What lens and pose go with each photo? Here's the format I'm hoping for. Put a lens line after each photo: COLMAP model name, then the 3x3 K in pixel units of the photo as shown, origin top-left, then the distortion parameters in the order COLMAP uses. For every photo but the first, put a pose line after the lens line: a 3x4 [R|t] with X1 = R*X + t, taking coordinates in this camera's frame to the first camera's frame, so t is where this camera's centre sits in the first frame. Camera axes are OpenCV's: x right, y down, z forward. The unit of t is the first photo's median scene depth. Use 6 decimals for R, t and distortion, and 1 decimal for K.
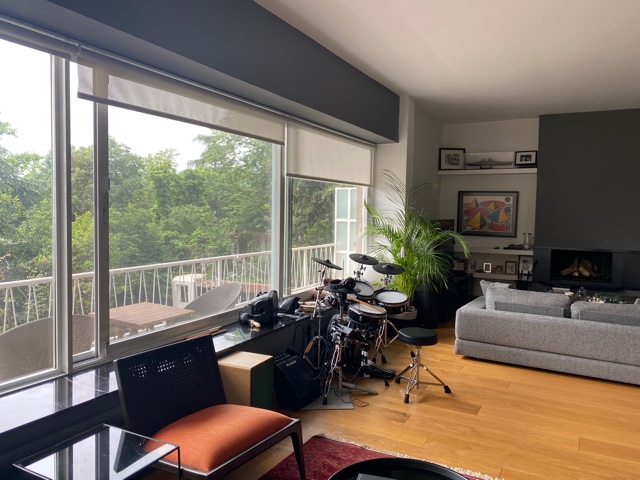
lens RADIAL K [[487.8, 0, 321.3], [0, 487.8, 235.0], [0, 0, 1]] dist [0.067007, -0.106104]
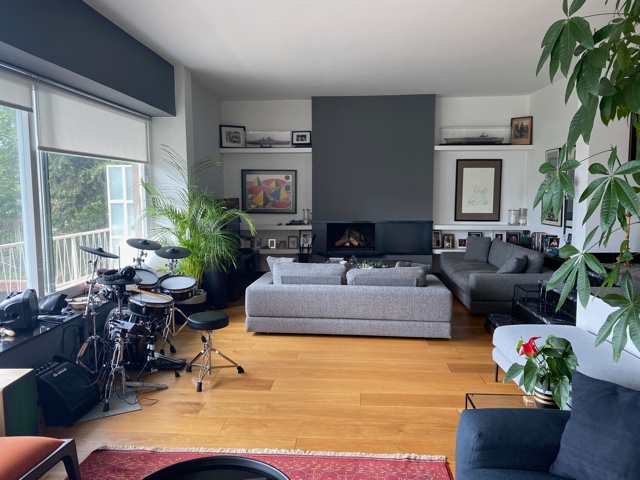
lens RADIAL K [[488.5, 0, 316.4], [0, 488.5, 236.6], [0, 0, 1]] dist [0.073482, -0.107137]
pose [[0.911354, -0.059534, 0.407295, 0.006725], [0.041150, 0.997706, 0.053757, -0.000246], [-0.409561, -0.032232, 0.911713, 0.037052]]
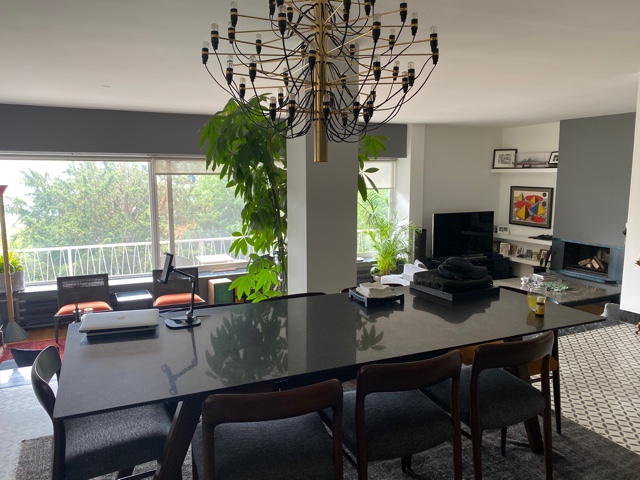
lens RADIAL K [[488.5, 0, 316.4], [0, 488.5, 236.6], [0, 0, 1]] dist [0.073482, -0.107137]
pose [[0.792081, 0.057076, -0.607741, 1.138360], [-0.009559, 0.996657, 0.081143, -0.110144], [0.610341, -0.058462, 0.789979, -0.369285]]
